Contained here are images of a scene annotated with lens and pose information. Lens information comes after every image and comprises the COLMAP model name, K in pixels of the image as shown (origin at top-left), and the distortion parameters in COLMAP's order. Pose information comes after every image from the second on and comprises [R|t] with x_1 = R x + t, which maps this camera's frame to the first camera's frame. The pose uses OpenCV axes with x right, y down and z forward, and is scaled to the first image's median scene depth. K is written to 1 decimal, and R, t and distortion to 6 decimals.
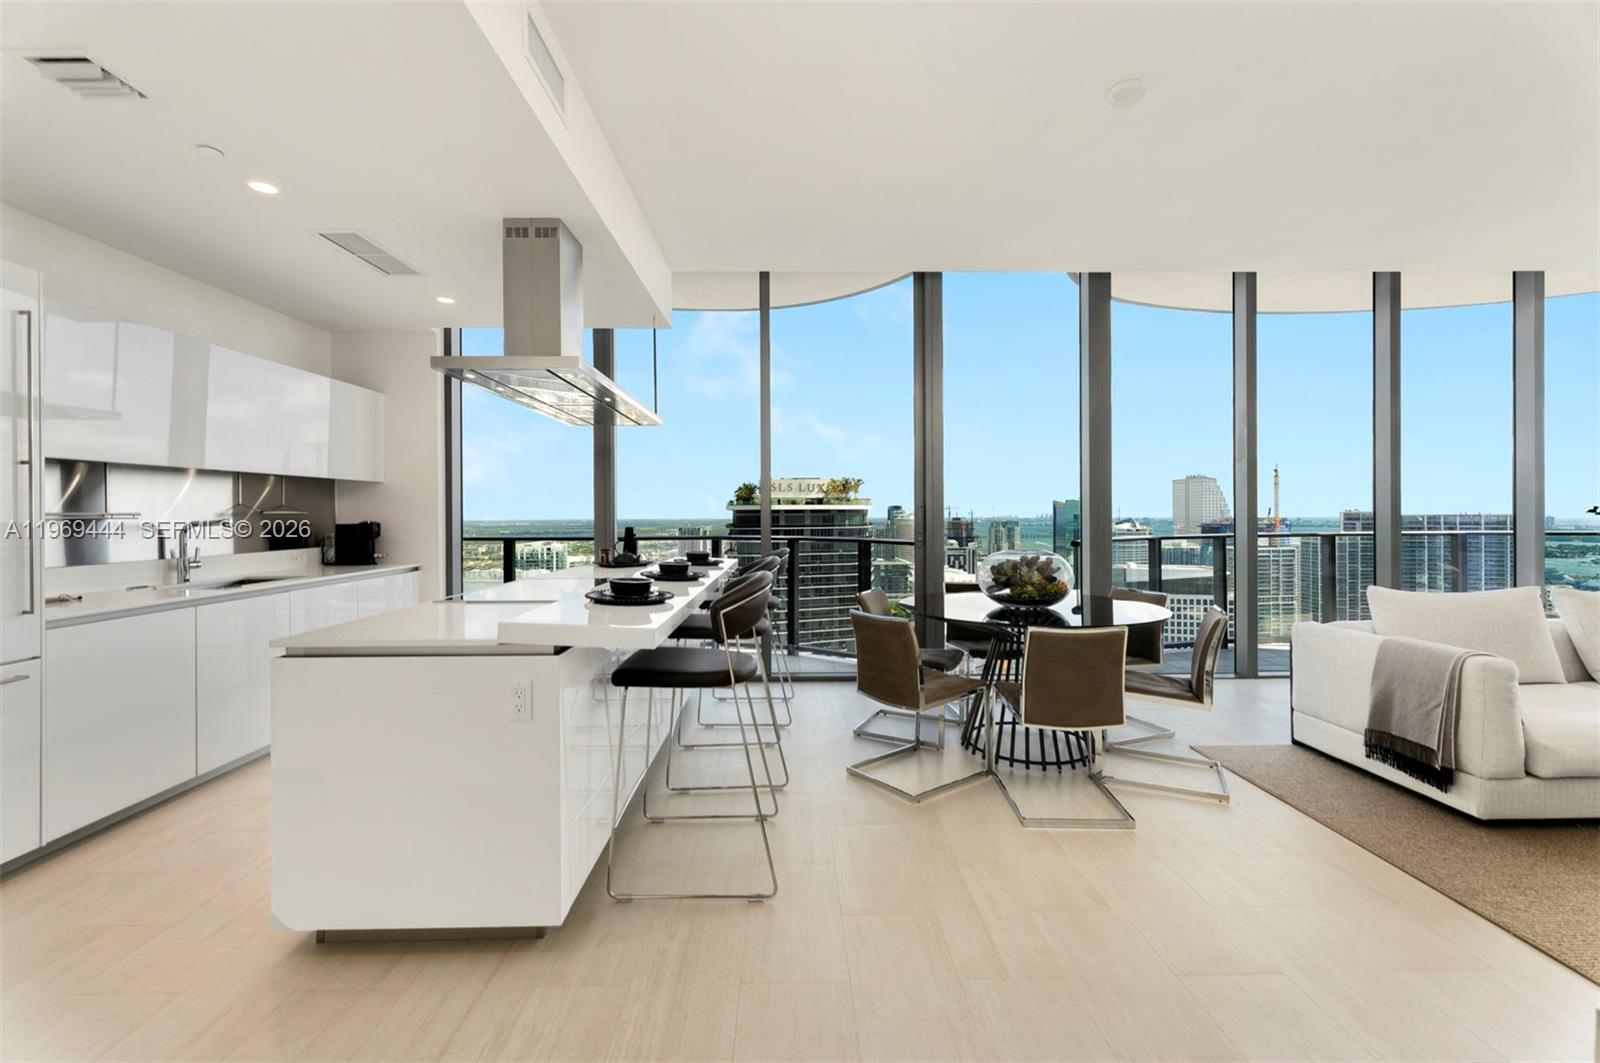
lens RADIAL K [[648.7, 0, 799.0], [0, 648.7, 512.1], [0, 0, 1]] dist [0.001401, -0.000122]
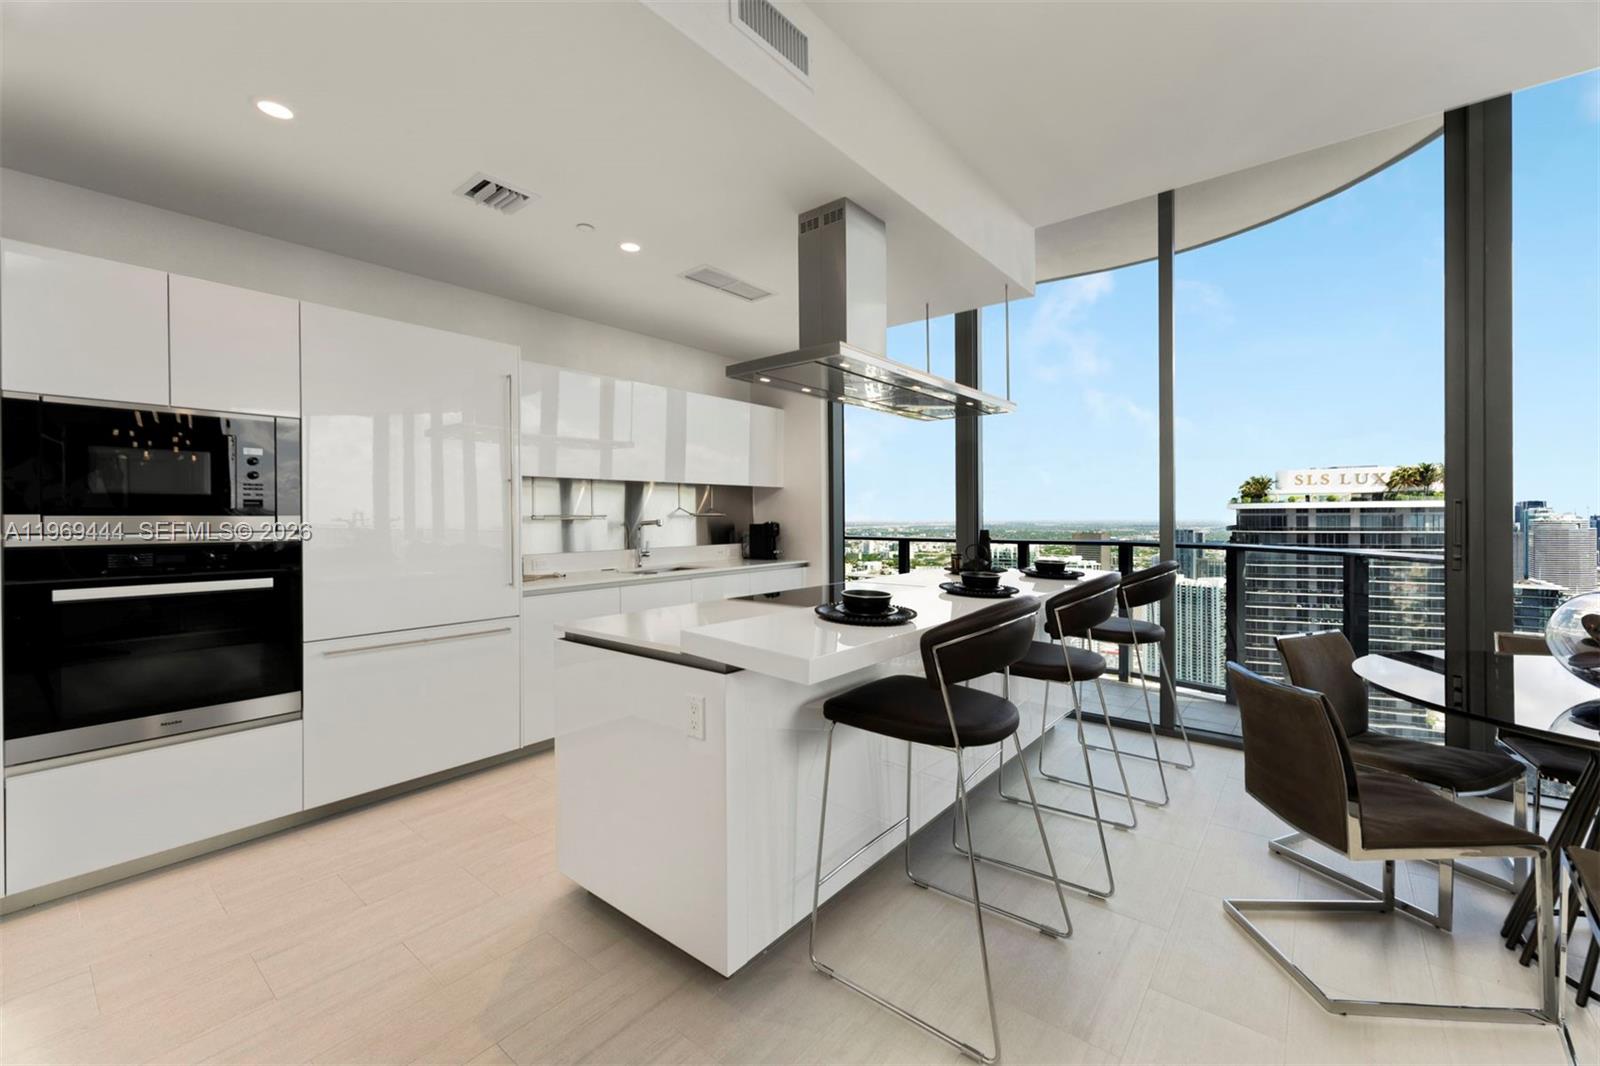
lens RADIAL K [[648.7, 0, 801.8], [0, 648.7, 517.5], [0, 0, 1]] dist [0.001401, -0.000122]
pose [[0.767787, 0.000550, -0.640705, 0.111800], [0.004283, 0.999973, 0.005990, -0.000078], [0.640691, -0.007343, 0.767764, 0.152038]]
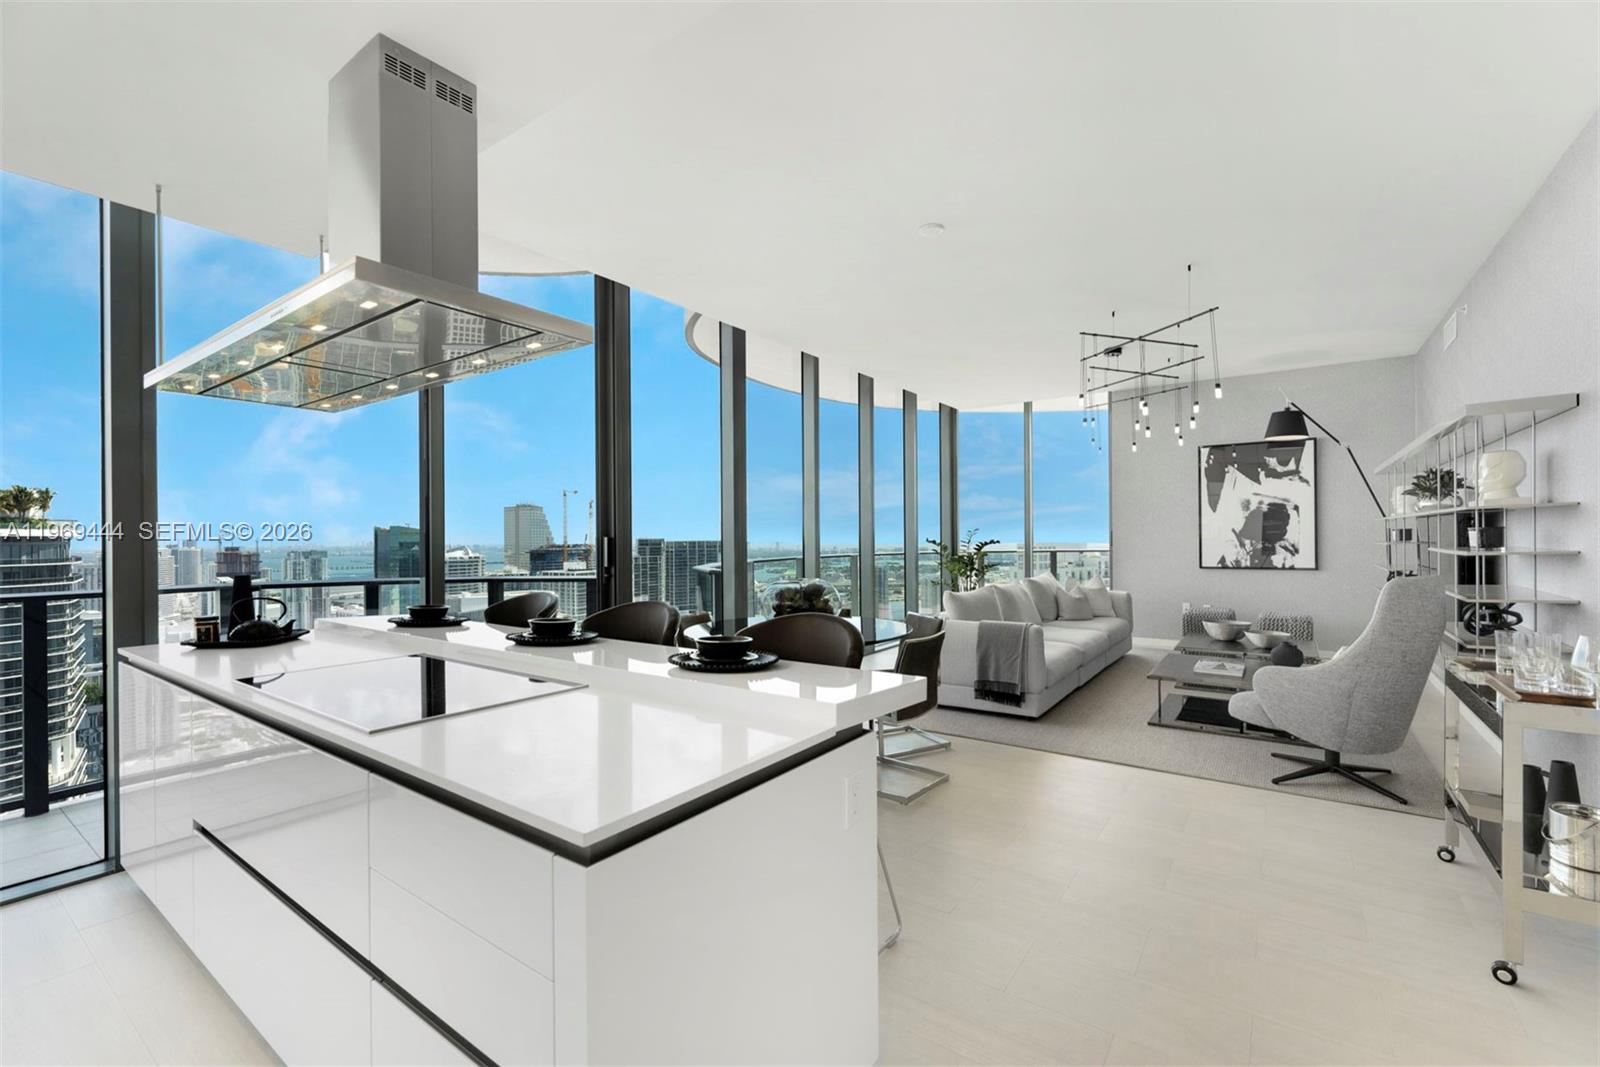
lens RADIAL K [[683.0, 0, 803.0], [0, 683.0, 535.3], [0, 0, 1]] dist [-0.001820, 0.000252]
pose [[0.591976, 0.001738, 0.805954, -0.444820], [0.002946, 0.999986, -0.004320, -0.008734], [-0.805950, 0.004932, 0.591963, 0.222488]]
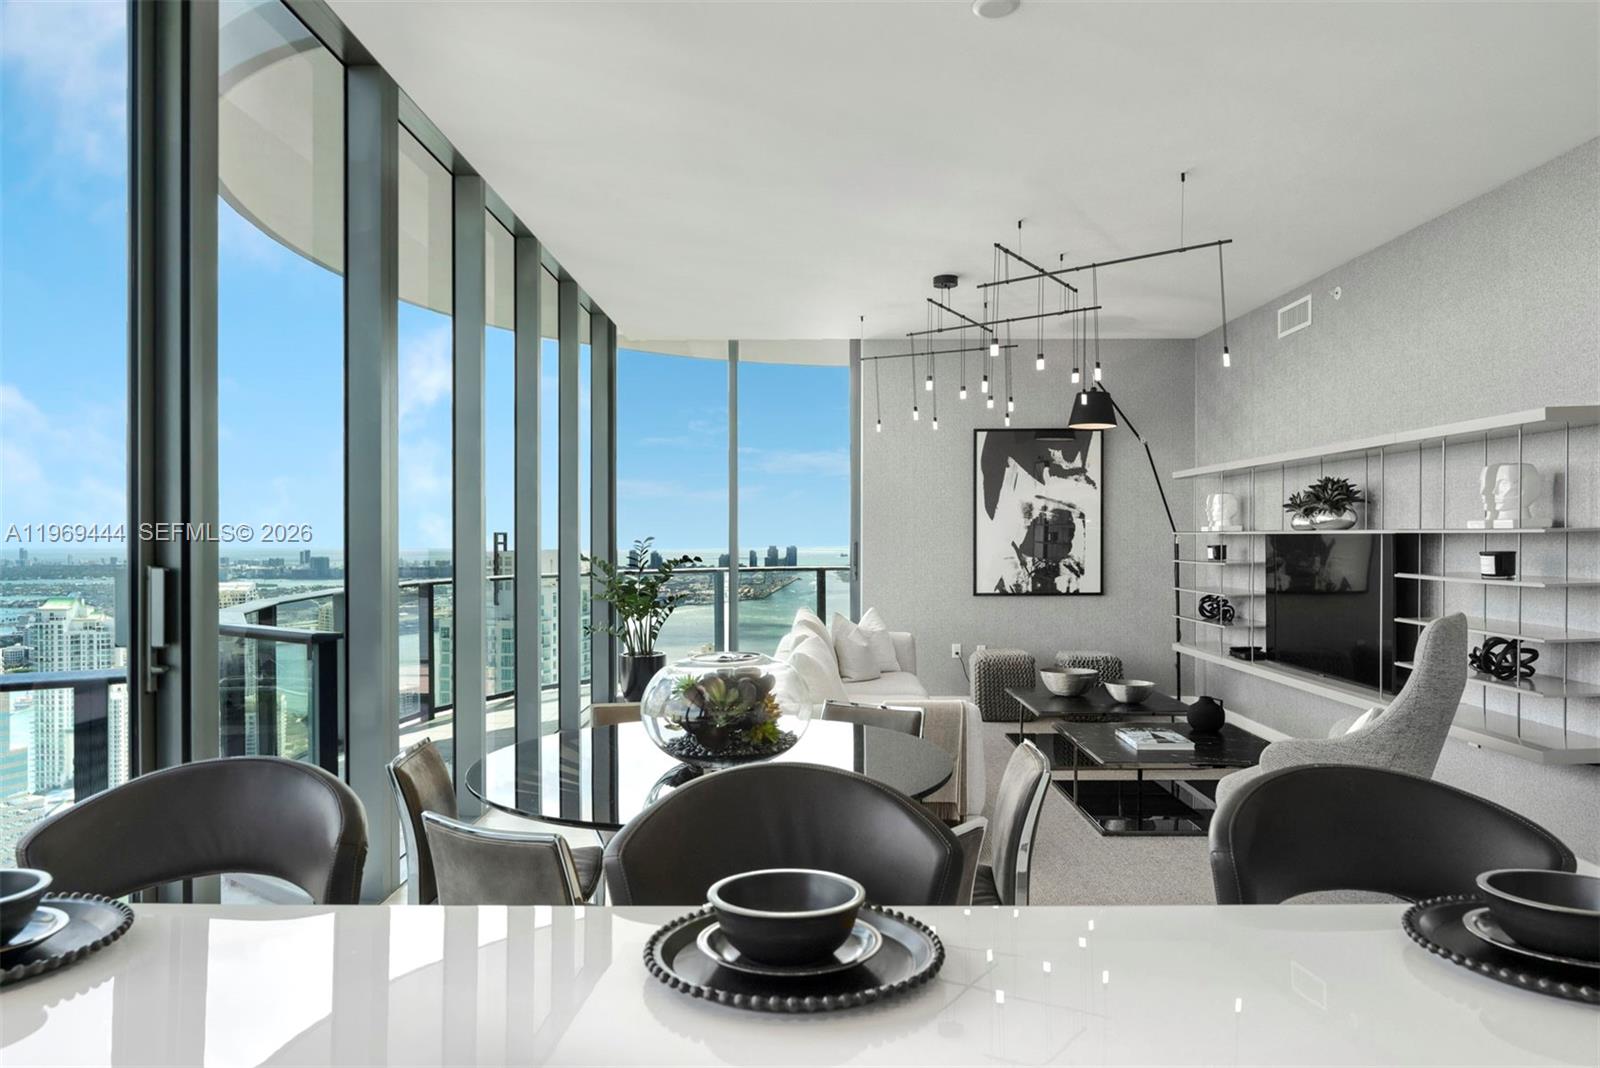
lens RADIAL K [[1023.8, 0, 799.0], [0, 1023.8, 538.0], [0, 0, 1]] dist [0.004104, 0.001067]
pose [[0.025490, 0.004766, 0.999664, -0.371412], [-0.001001, 0.999988, -0.004742, -0.025832], [-0.999675, -0.000880, 0.025494, 0.673024]]
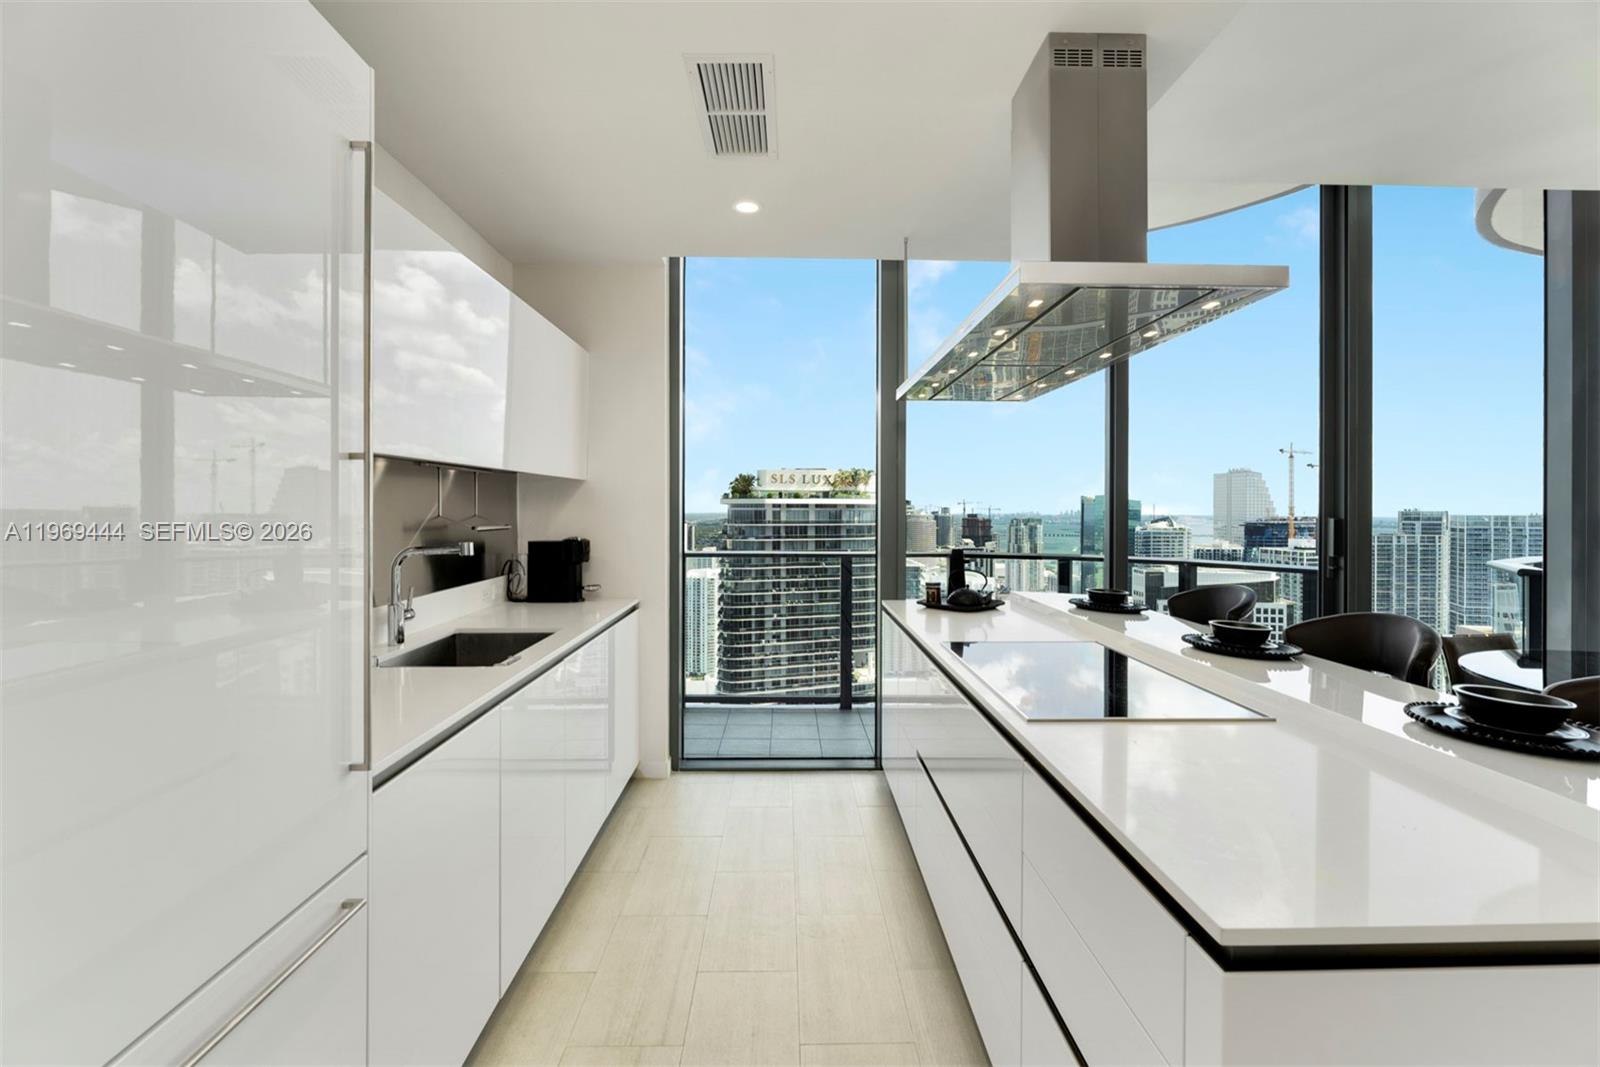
lens RADIAL K [[728.8, 0, 799.2], [0, 728.8, 508.0], [0, 0, 1]] dist [-0.008213, 0.000308]
pose [[0.999948, 0.007770, 0.006626, -0.422146], [-0.007786, 0.999967, 0.002339, -0.020299], [-0.006608, -0.002390, 0.999975, 0.224329]]
